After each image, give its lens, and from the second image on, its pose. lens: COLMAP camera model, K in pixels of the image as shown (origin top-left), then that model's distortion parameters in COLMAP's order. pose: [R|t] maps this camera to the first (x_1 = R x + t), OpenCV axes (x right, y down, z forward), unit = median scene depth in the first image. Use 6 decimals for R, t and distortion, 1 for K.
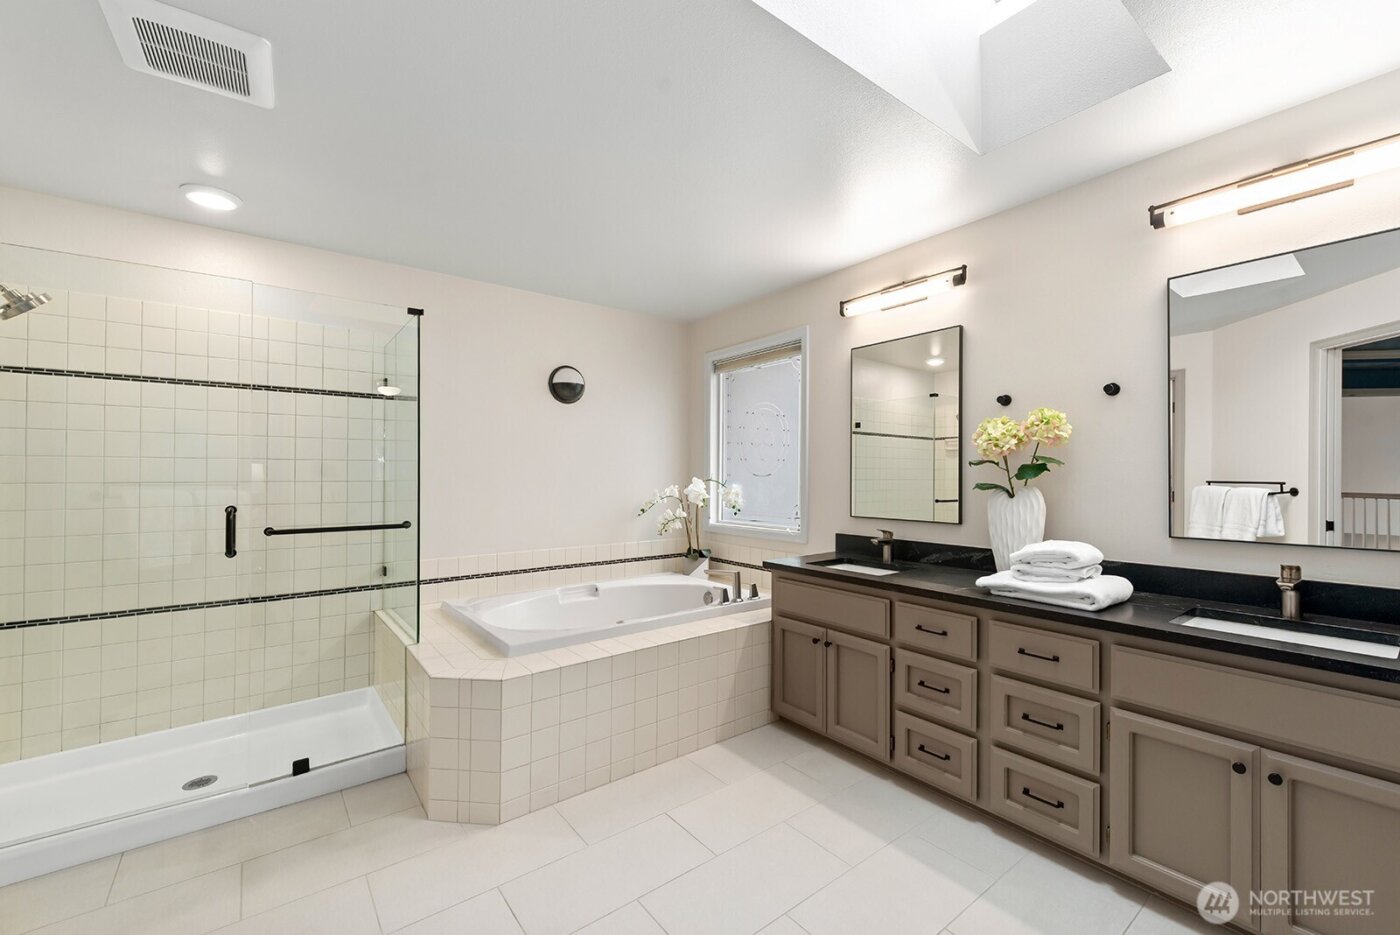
lens RADIAL K [[573.9, 0, 707.0], [0, 573.9, 471.4], [0, 0, 1]] dist [0.008157, -0.002075]
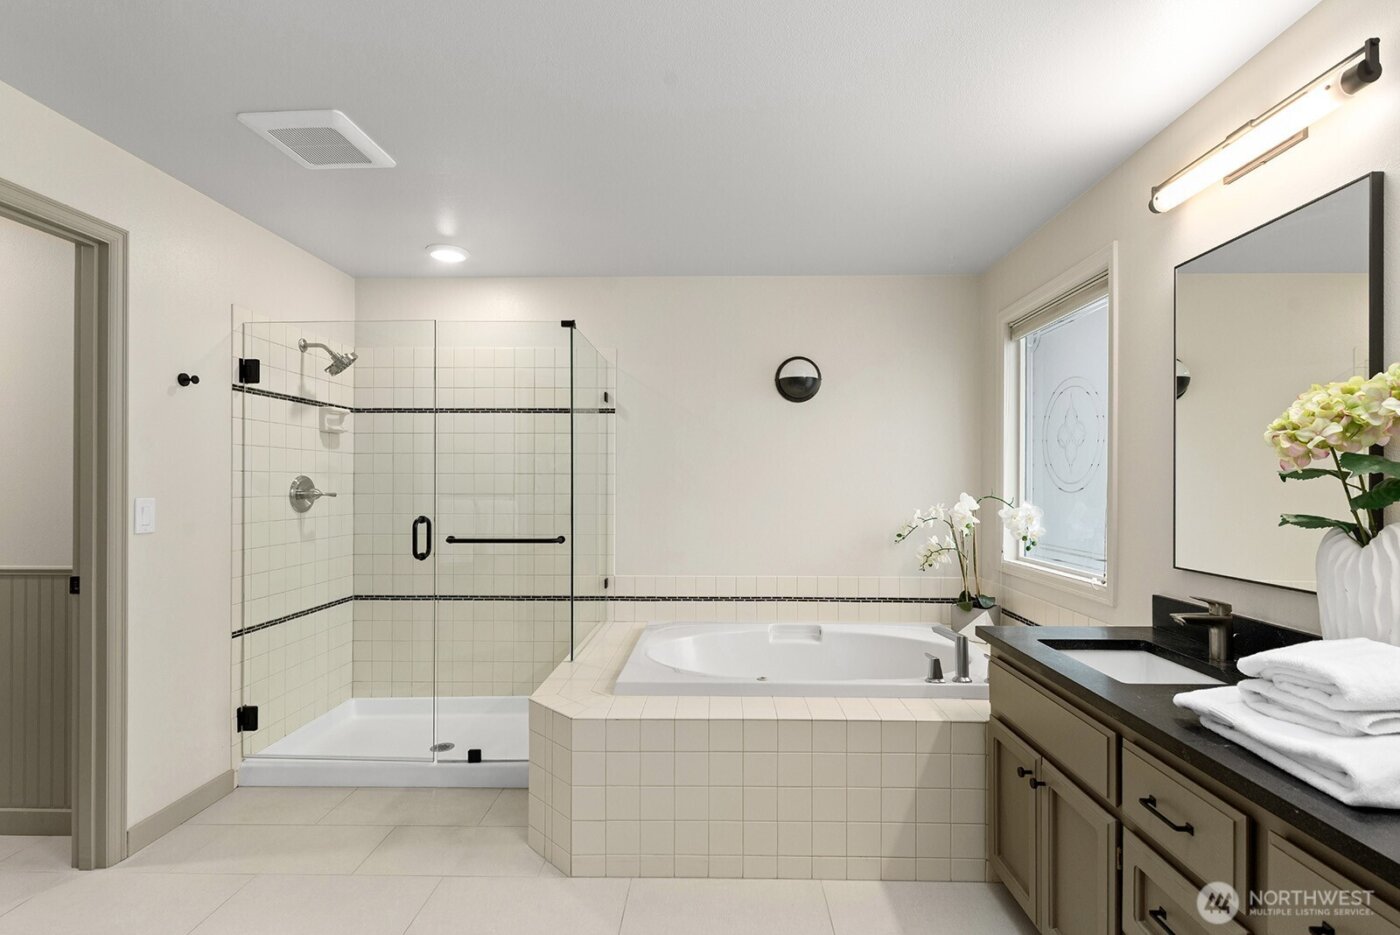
lens RADIAL K [[661.6, 0, 702.1], [0, 661.6, 475.3], [0, 0, 1]] dist [0.010508, -0.003588]
pose [[0.775756, -0.005858, -0.631006, 0.305880], [0.001929, 0.999974, -0.006912, -0.007498], [0.631030, 0.004145, 0.775747, 0.210817]]
